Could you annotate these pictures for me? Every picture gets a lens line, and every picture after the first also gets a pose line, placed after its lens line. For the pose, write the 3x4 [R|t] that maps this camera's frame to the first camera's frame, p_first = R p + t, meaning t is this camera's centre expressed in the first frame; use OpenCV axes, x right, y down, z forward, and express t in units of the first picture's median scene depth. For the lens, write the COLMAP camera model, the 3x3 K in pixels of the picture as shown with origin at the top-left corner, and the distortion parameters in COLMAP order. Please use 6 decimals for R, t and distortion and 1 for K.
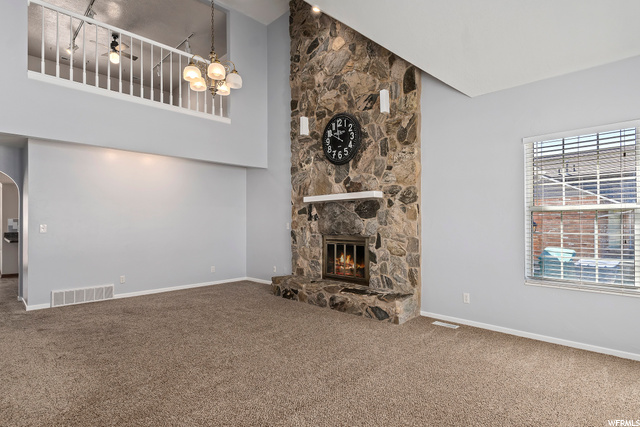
lens RADIAL K [[337.0, 0, 316.3], [0, 337.0, 224.0], [0, 0, 1]] dist [-0.000638, -0.000177]
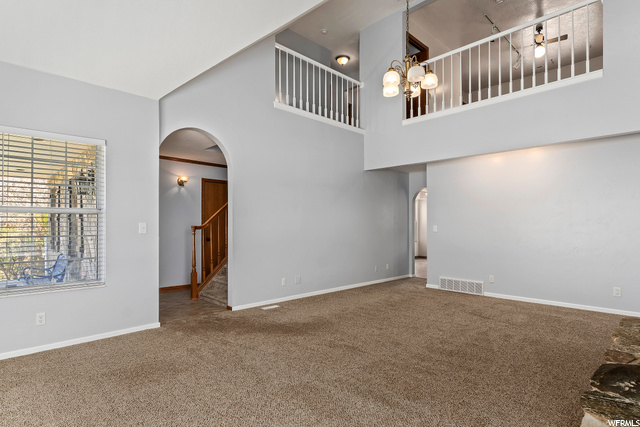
lens RADIAL K [[337.0, 0, 316.3], [0, 337.0, 224.0], [0, 0, 1]] dist [-0.000638, -0.000177]
pose [[0.001607, 0.001128, -0.999998, 0.516308], [-0.001812, 0.999998, 0.001125, -0.004326], [0.999997, 0.001811, 0.001609, 0.526669]]
